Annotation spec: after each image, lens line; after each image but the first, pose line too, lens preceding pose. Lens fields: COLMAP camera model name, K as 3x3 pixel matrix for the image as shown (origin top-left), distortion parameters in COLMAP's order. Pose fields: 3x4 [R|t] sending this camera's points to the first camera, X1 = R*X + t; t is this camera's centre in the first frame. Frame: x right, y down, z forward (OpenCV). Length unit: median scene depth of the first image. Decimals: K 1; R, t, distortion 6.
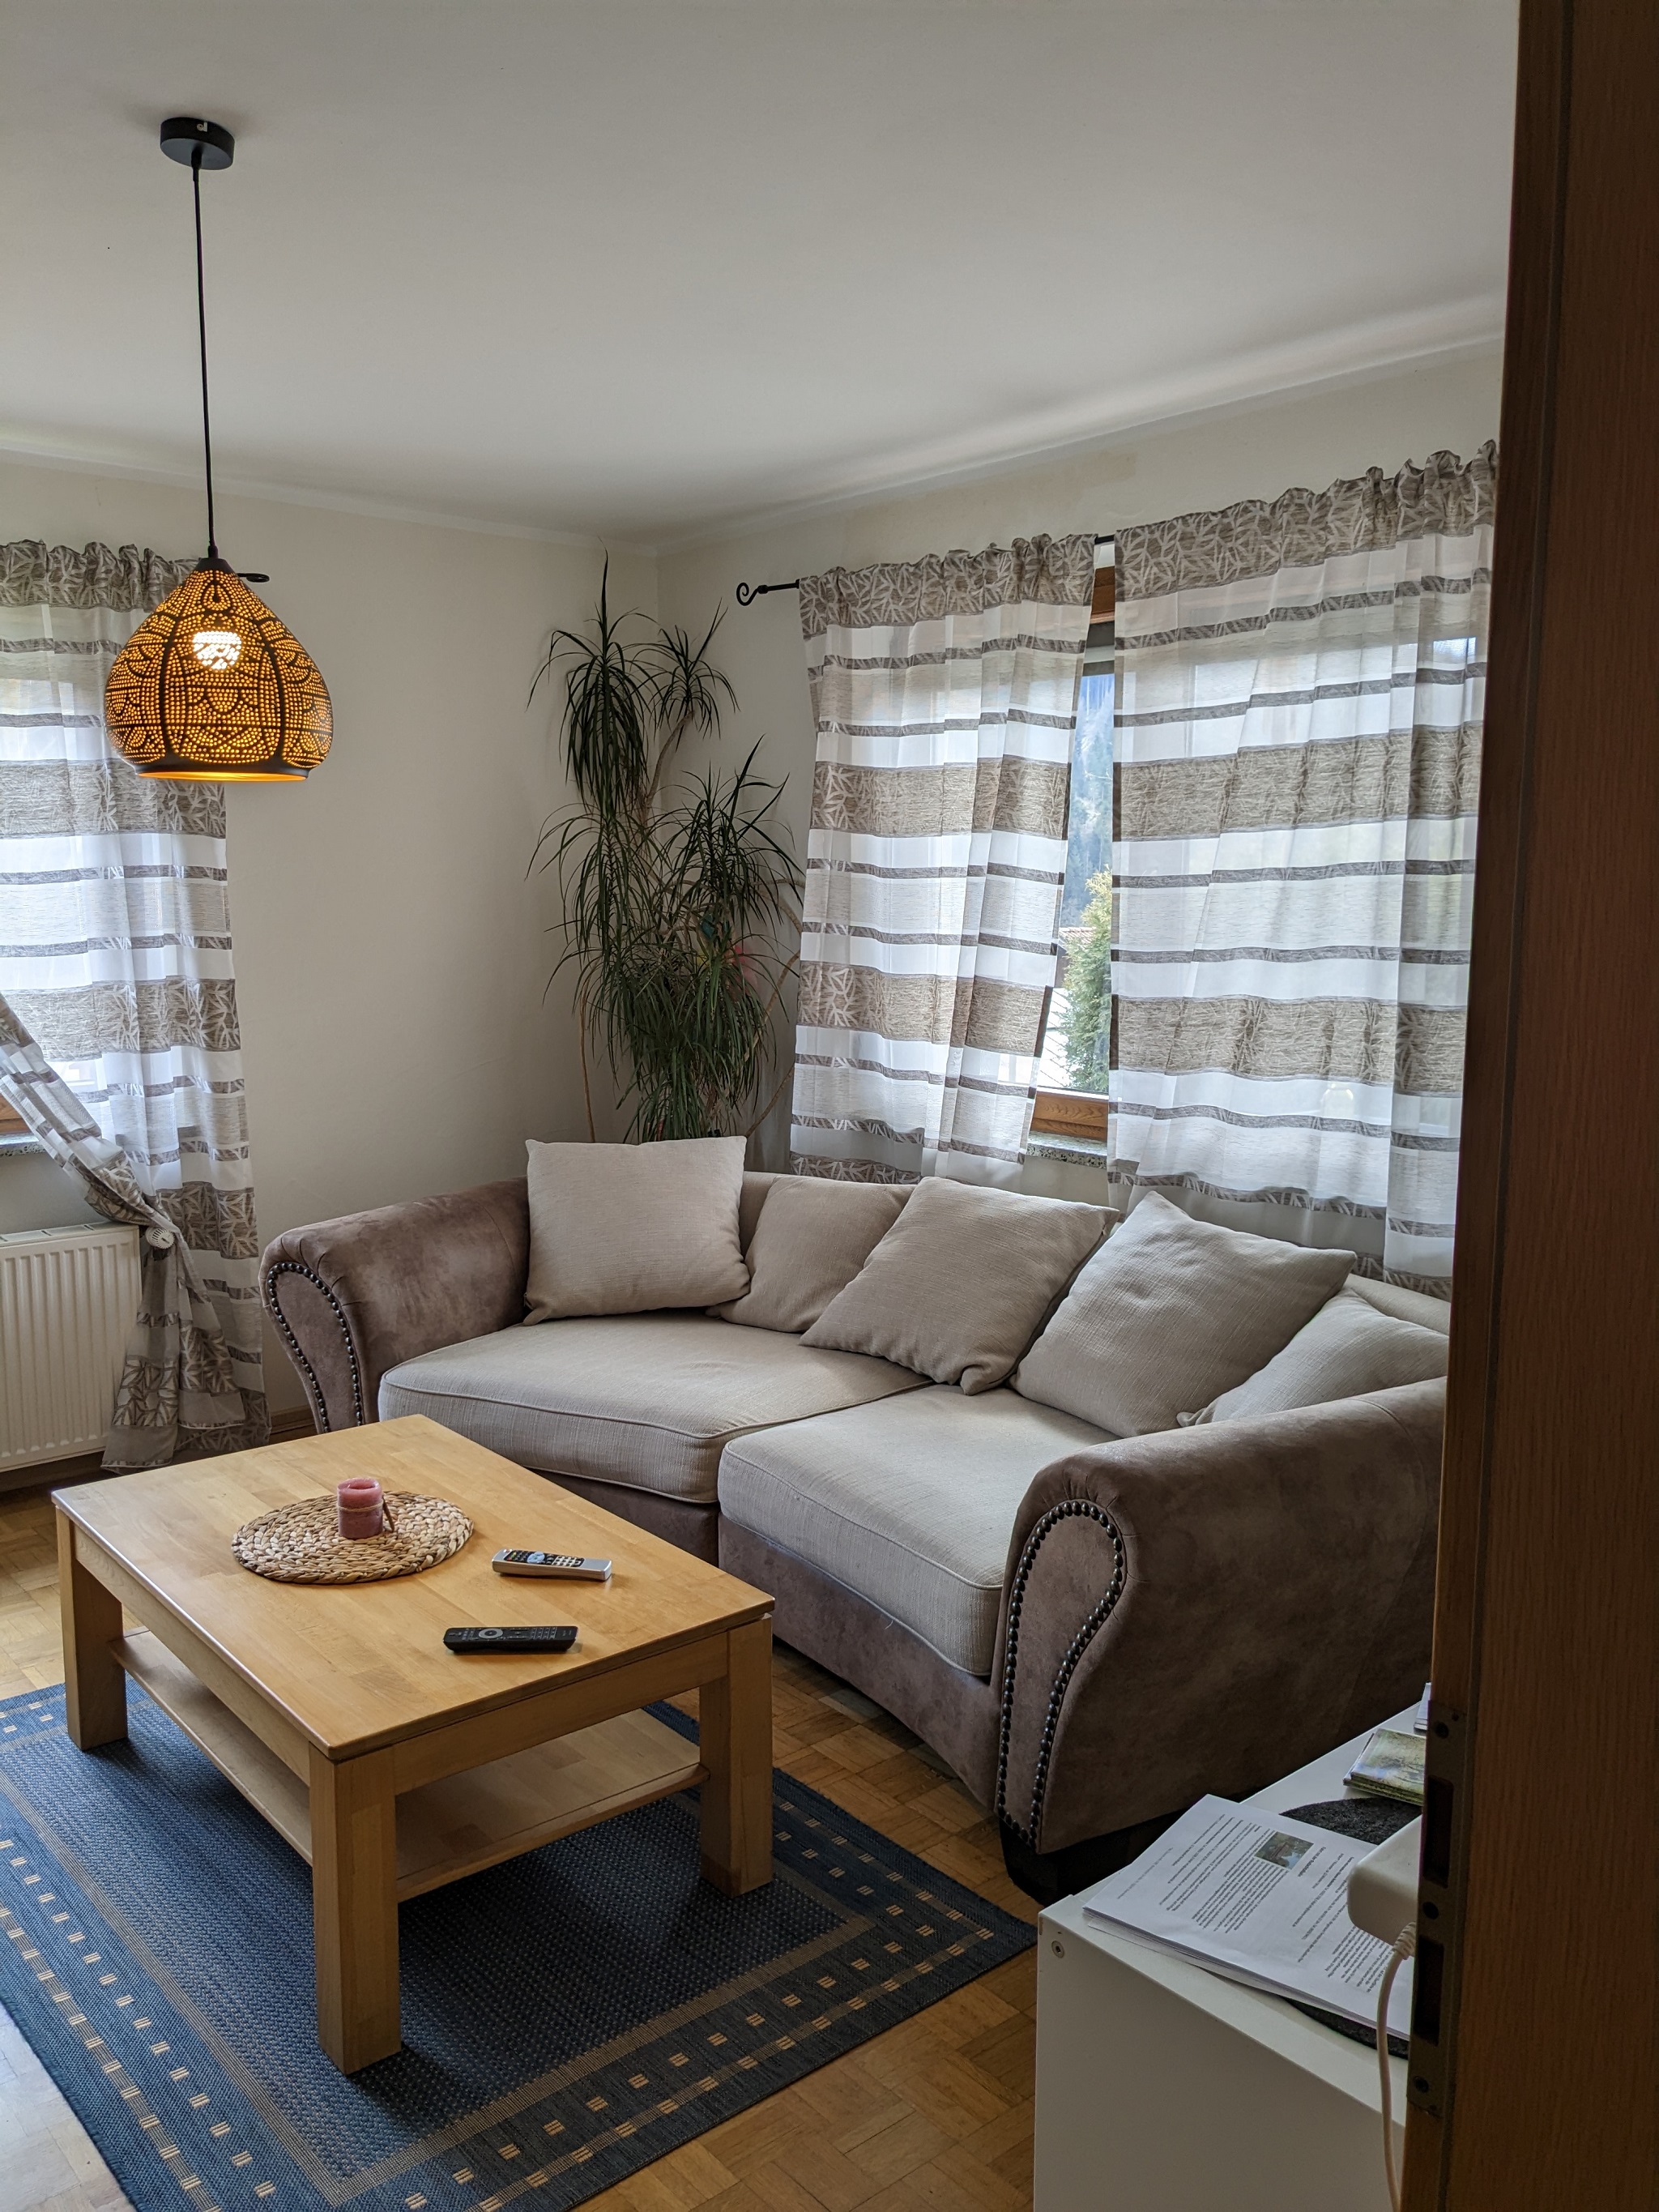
lens RADIAL K [[1774.5, 0, 829.5], [0, 1774.5, 1106.0], [0, 0, 1]] dist [0.133358, -0.153626]
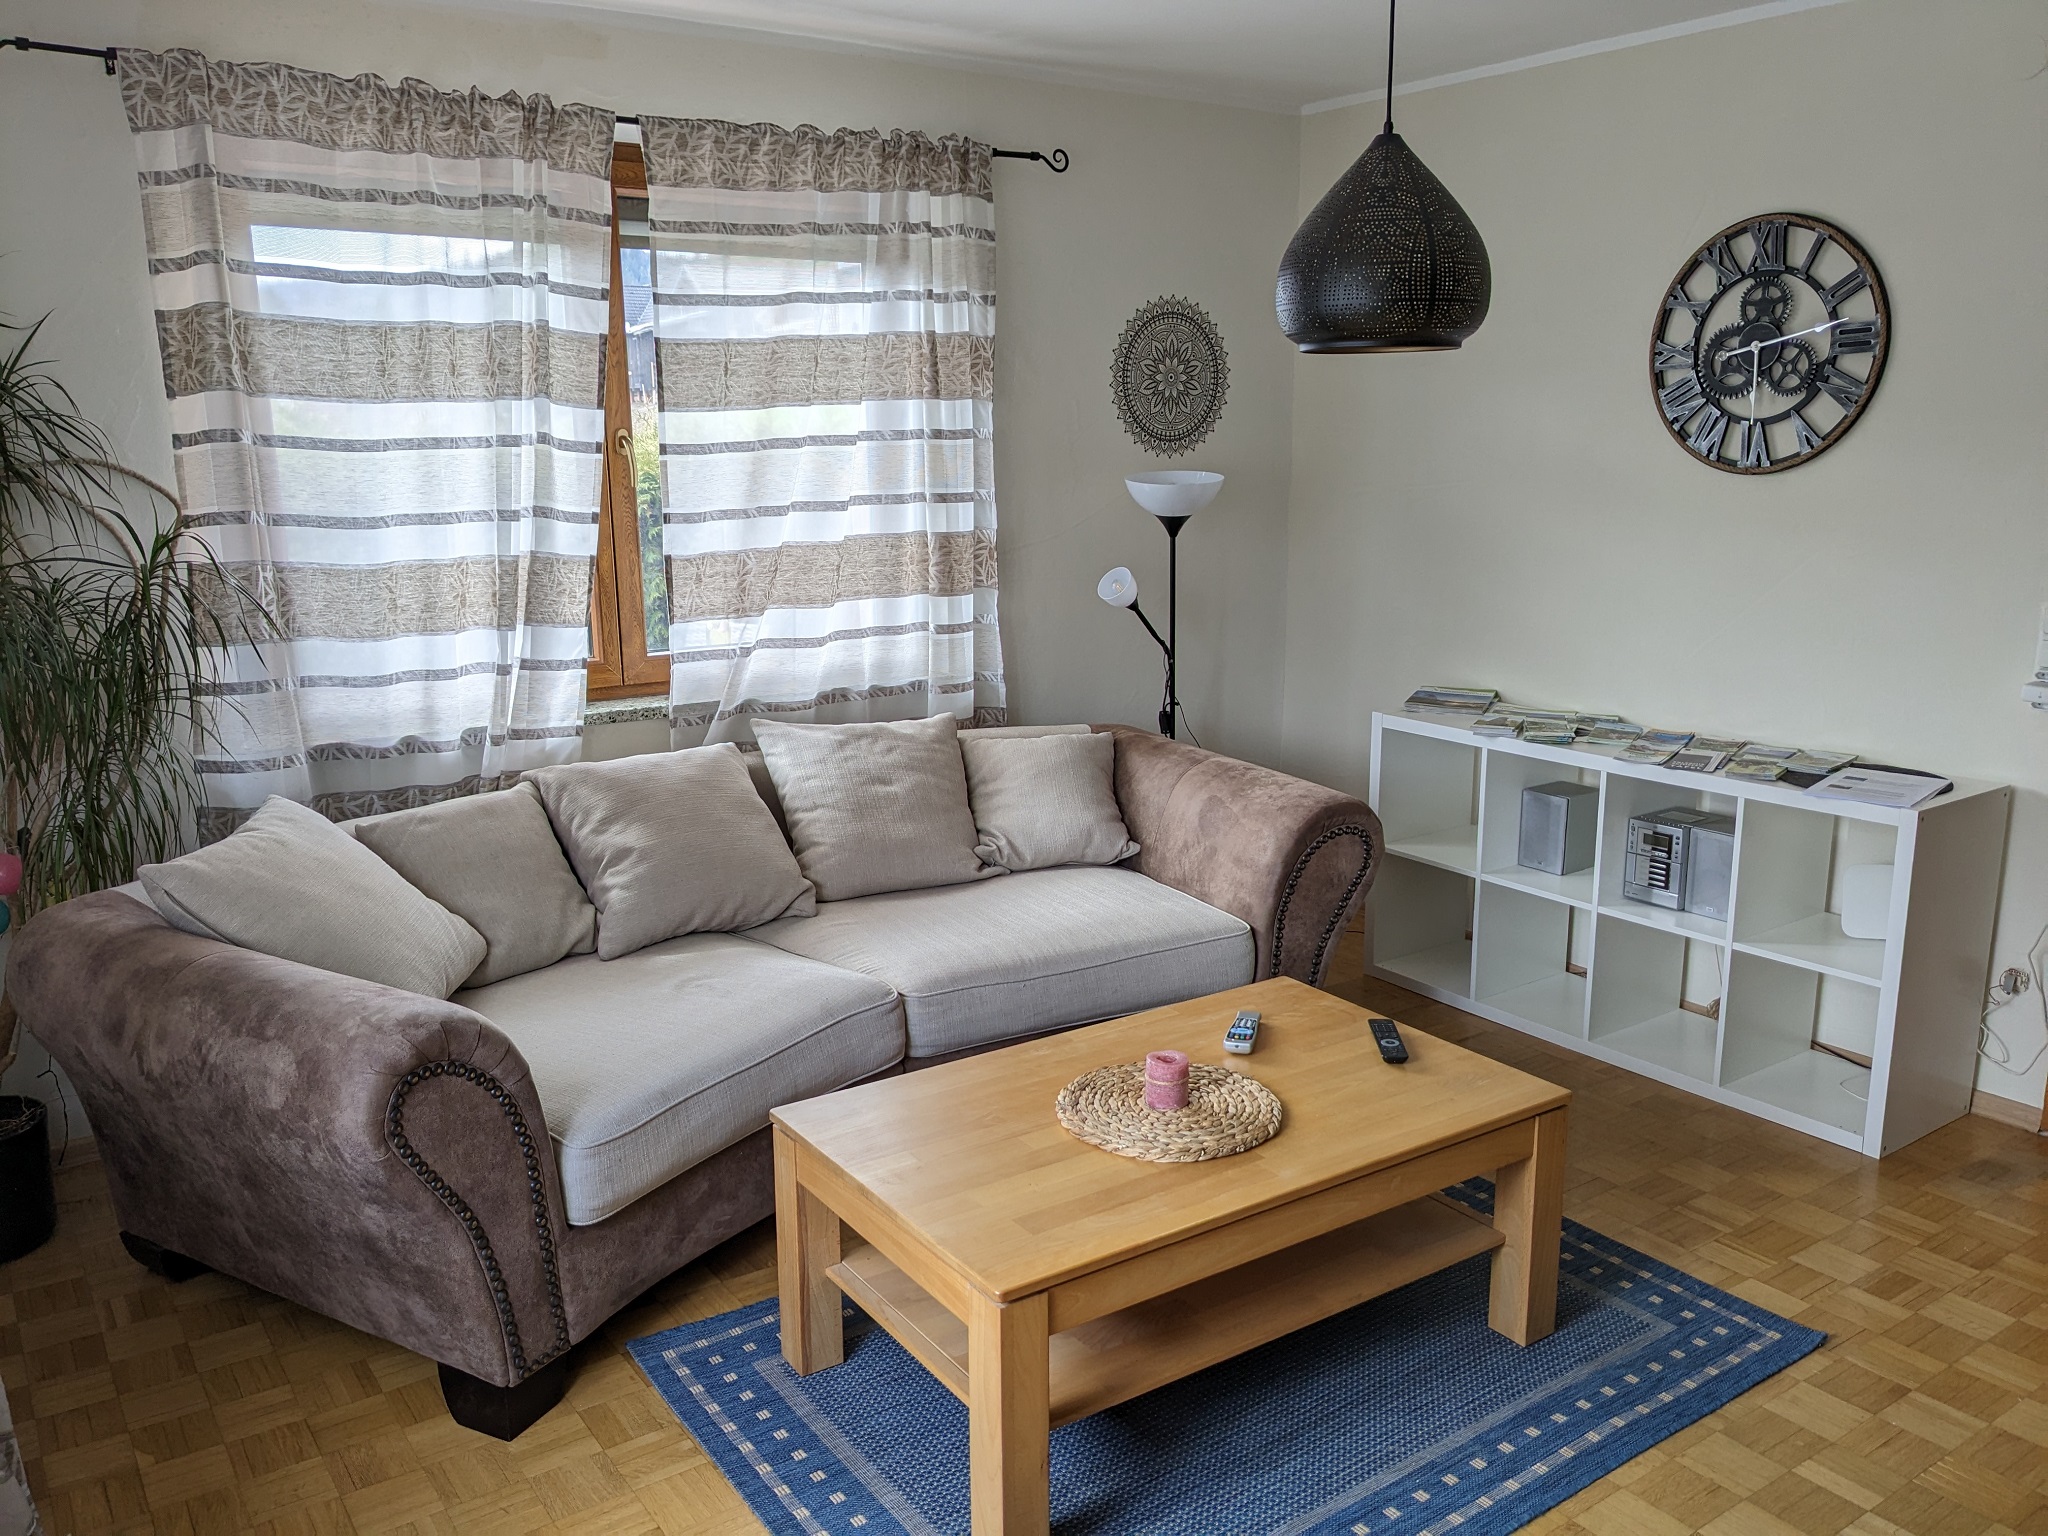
lens RADIAL K [[1604.8, 0, 1024.0], [0, 1604.8, 768.0], [0, 0, 1]] dist [0.104715, -0.141409]
pose [[0.109342, -0.210676, 0.971422, -0.822273], [0.145198, 0.970184, 0.194064, -0.098751], [-0.983342, 0.119829, 0.136672, 0.685699]]
